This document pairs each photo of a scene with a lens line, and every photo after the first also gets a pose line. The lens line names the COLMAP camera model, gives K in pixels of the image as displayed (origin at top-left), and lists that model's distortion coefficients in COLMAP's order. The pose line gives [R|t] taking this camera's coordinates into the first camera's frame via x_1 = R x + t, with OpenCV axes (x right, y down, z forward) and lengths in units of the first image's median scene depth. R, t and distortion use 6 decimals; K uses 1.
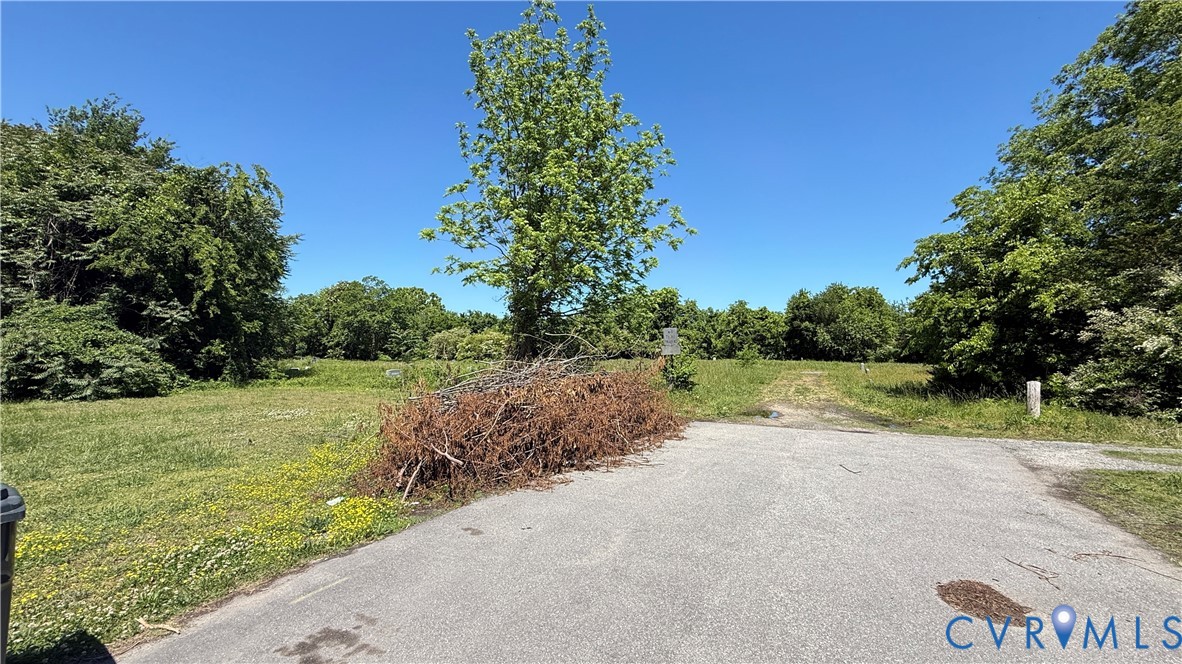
lens RADIAL K [[471.3, 0, 589.8], [0, 471.3, 329.0], [0, 0, 1]] dist [0.002792, -0.000338]
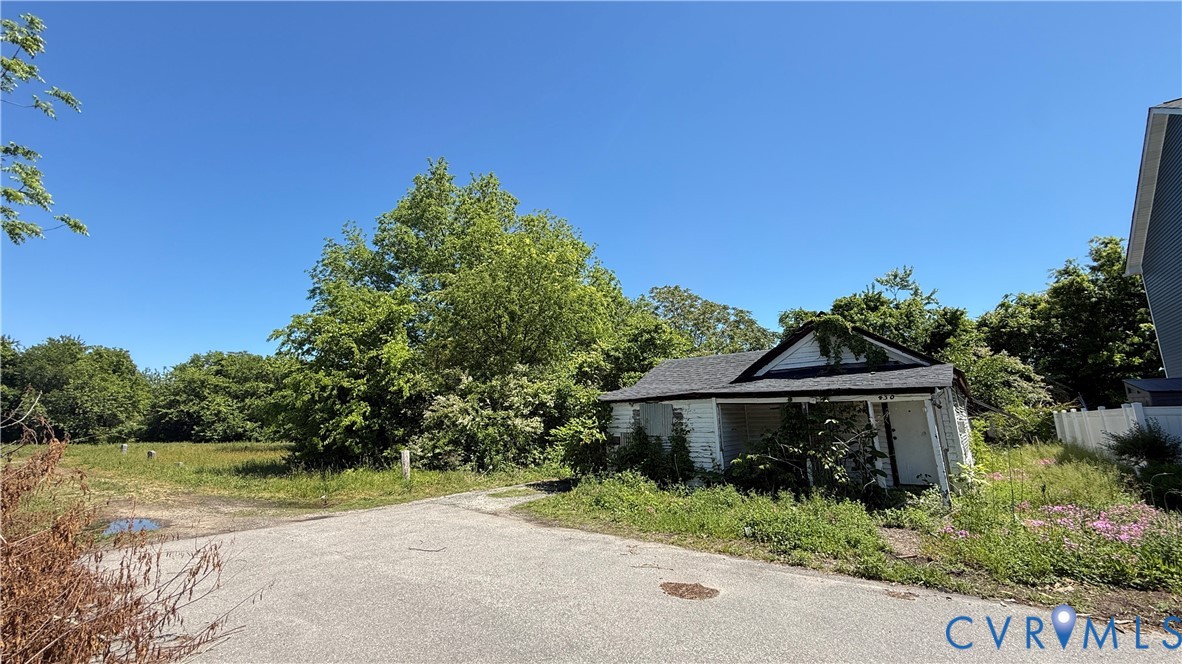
lens RADIAL K [[471.3, 0, 589.2], [0, 471.3, 331.5], [0, 0, 1]] dist [0.002792, -0.000338]
pose [[0.187372, 0.188016, 0.964127, -0.196666], [-0.036566, 0.982166, -0.184428, 0.011853], [-0.981608, -0.000697, 0.190905, 0.239211]]
